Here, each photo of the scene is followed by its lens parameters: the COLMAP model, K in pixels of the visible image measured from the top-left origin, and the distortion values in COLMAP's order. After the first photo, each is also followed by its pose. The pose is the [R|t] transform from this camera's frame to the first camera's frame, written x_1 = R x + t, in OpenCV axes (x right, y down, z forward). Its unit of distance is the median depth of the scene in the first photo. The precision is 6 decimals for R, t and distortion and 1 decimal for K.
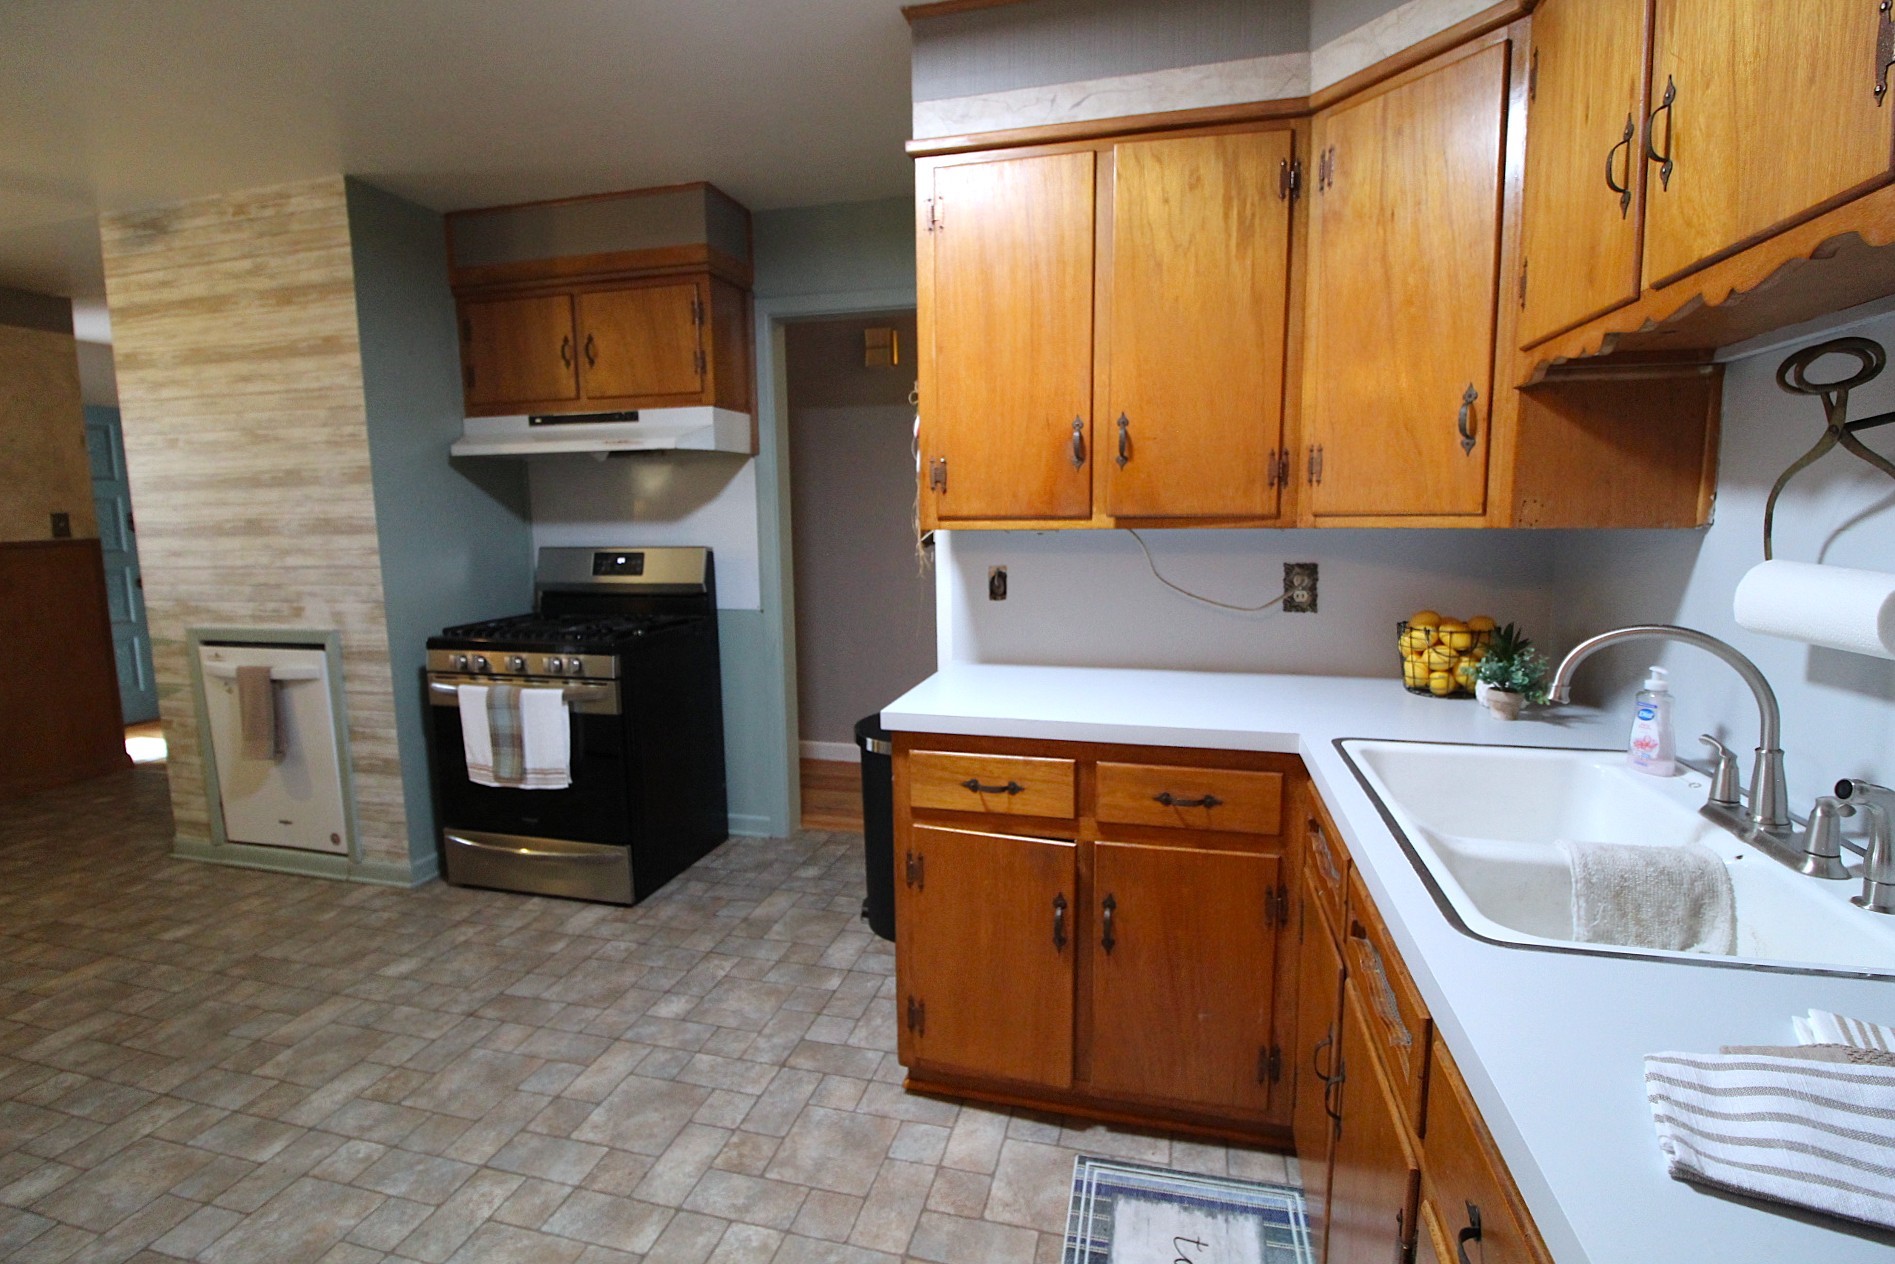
lens RADIAL K [[899.2, 0, 959.5], [0, 899.2, 626.5], [0, 0, 1]] dist [-0.010929, -0.006015]
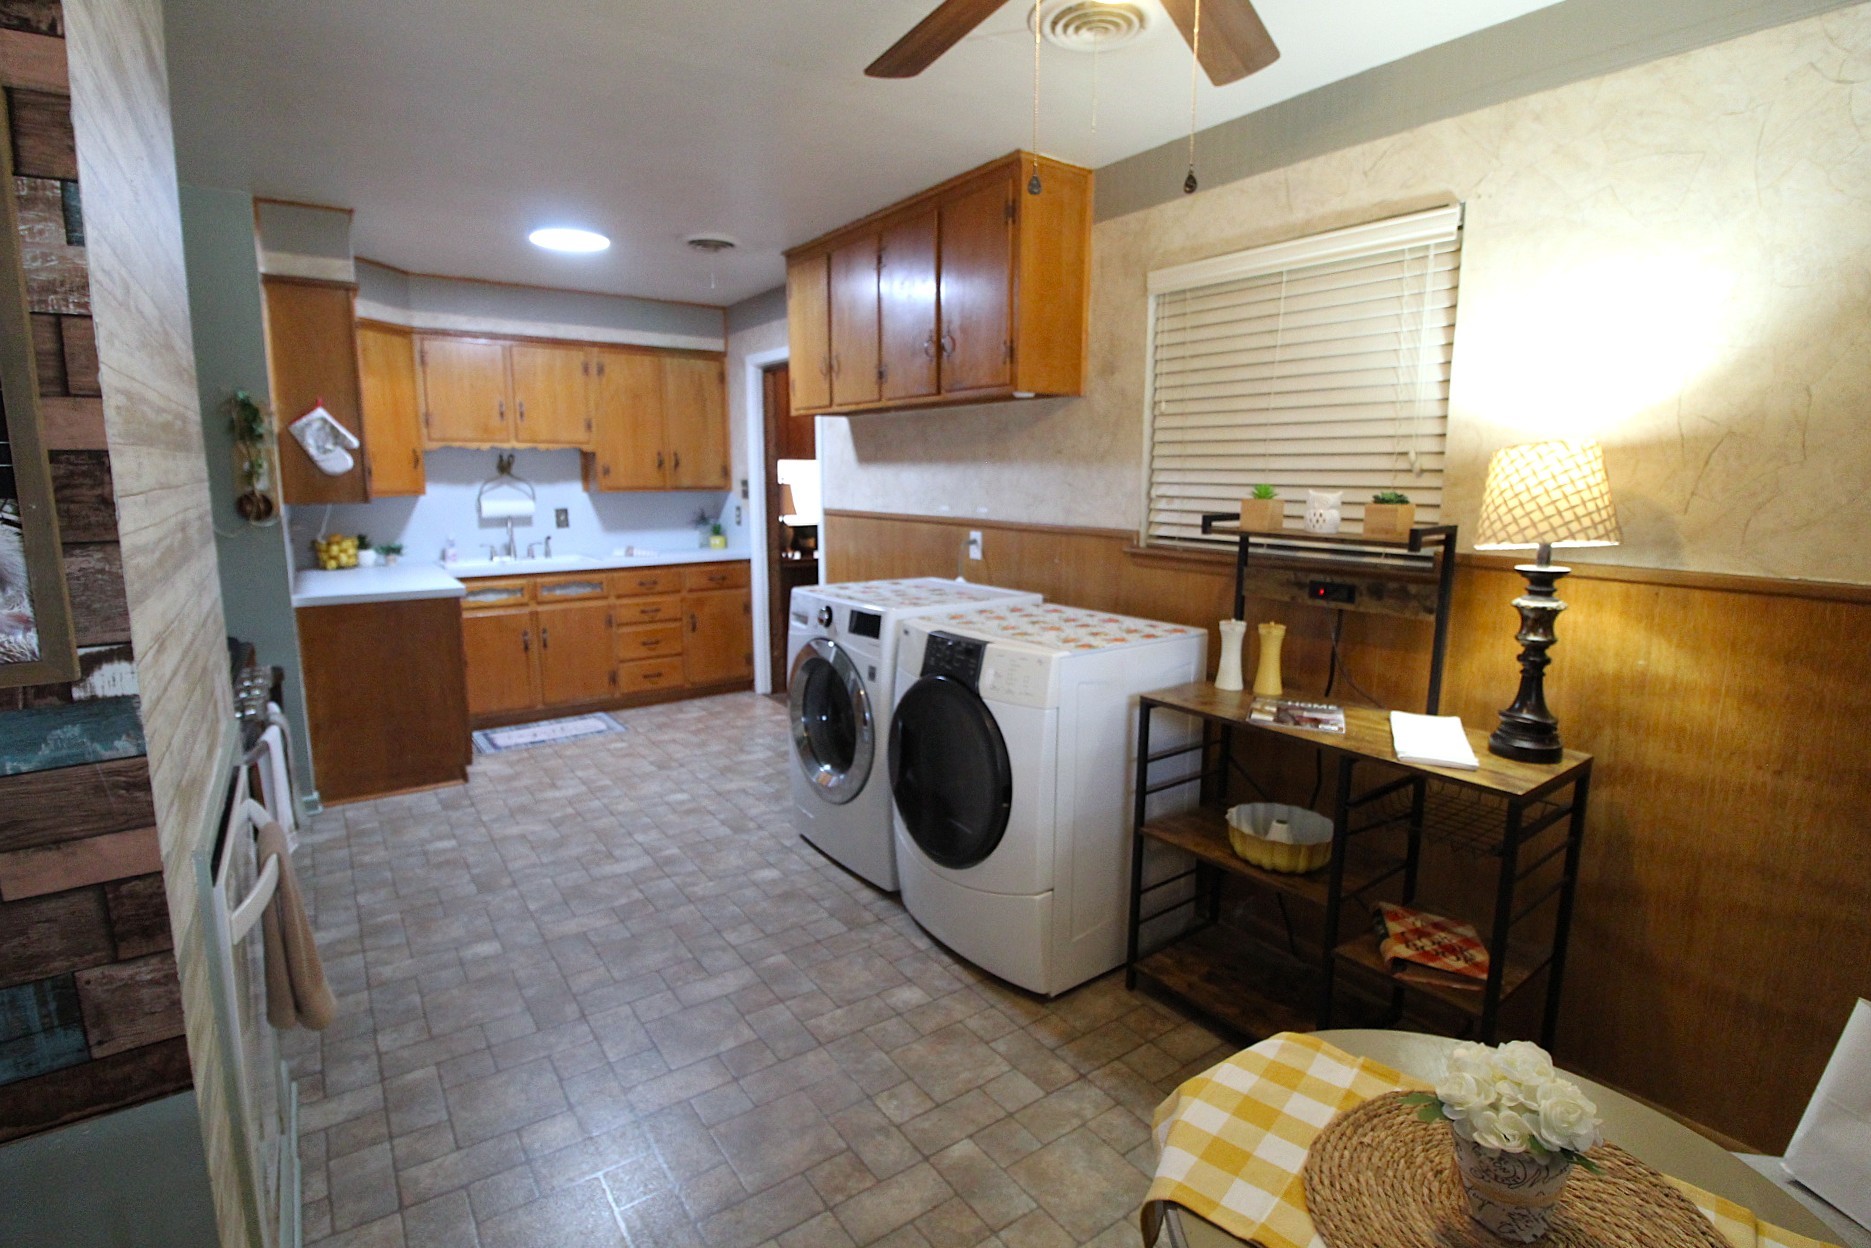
lens RADIAL K [[887.8, 0, 943.6], [0, 887.8, 612.0], [0, 0, 1]] dist [-0.010929, -0.006015]
pose [[-0.772137, -0.088883, 0.629209, -1.471376], [0.085785, 0.966526, 0.241804, -0.164162], [-0.629639, 0.240683, -0.738666, 1.198305]]
